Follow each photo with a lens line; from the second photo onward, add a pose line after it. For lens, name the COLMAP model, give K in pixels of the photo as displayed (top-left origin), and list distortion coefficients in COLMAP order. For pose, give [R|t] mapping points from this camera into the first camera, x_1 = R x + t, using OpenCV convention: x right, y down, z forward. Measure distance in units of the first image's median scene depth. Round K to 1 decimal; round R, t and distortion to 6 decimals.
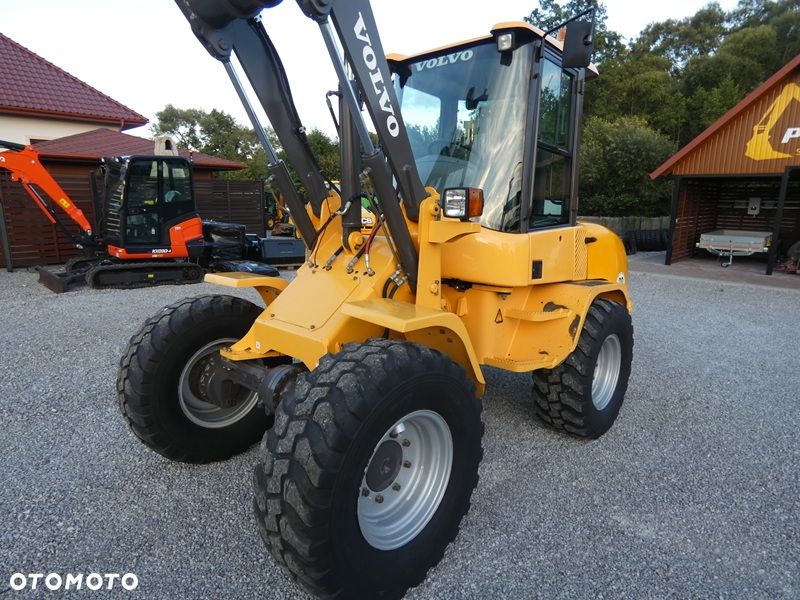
lens RADIAL K [[486.5, 0, 400.6], [0, 486.5, 297.2], [0, 0, 1]] dist [0.001760, -0.001360]
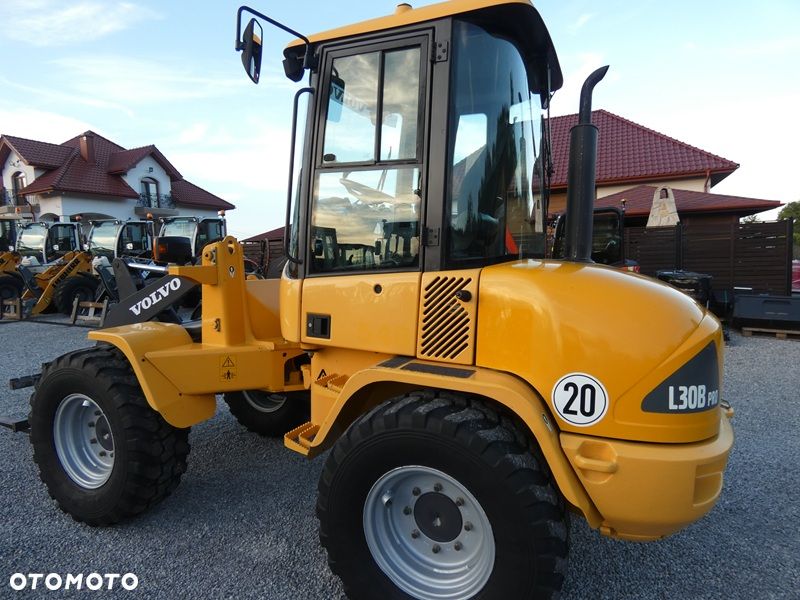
lens RADIAL K [[481.1, 0, 400.9], [0, 481.1, 299.2], [0, 0, 1]] dist [-0.000542, -0.000635]
pose [[0.313598, 0.054197, -0.948008, 0.967069], [-0.148880, 0.988829, 0.007282, -0.114686], [0.937812, 0.138856, 0.318164, 0.803401]]
